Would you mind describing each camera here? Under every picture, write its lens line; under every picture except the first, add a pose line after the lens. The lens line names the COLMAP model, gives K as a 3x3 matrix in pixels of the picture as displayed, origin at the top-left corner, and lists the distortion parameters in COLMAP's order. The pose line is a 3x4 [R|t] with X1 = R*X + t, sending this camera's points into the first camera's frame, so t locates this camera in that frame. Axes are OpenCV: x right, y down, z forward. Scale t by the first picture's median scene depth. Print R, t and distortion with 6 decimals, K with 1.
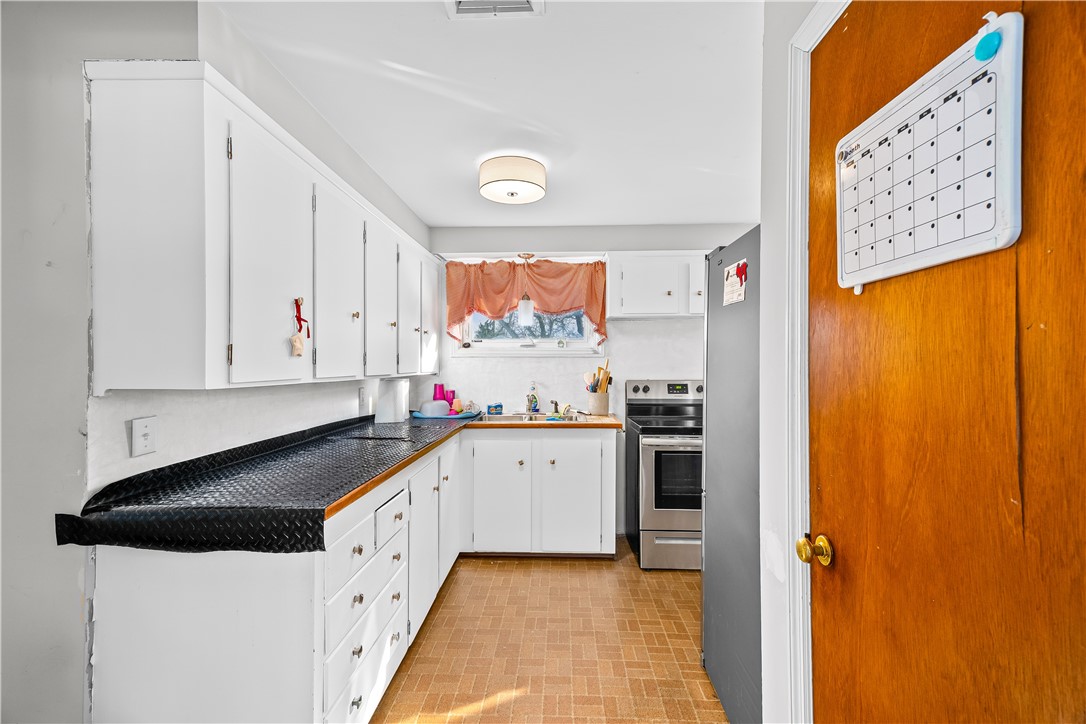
lens RADIAL K [[486.7, 0, 539.2], [0, 486.7, 360.9], [0, 0, 1]] dist [0.022179, -0.001112]
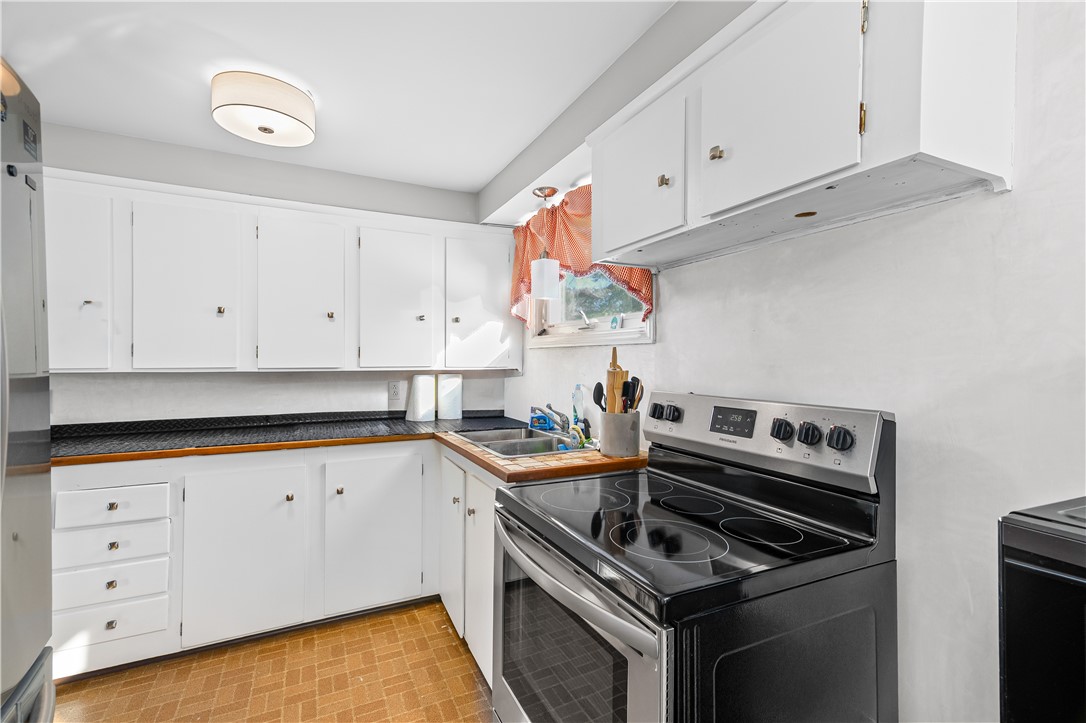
lens RADIAL K [[486.7, 0, 539.8], [0, 486.7, 361.1], [0, 0, 1]] dist [0.022179, -0.001112]
pose [[0.476121, 0.004734, -0.879367, 0.549846], [0.004022, 0.999963, 0.007561, 0.006453], [0.879371, -0.007137, 0.476084, 0.688098]]
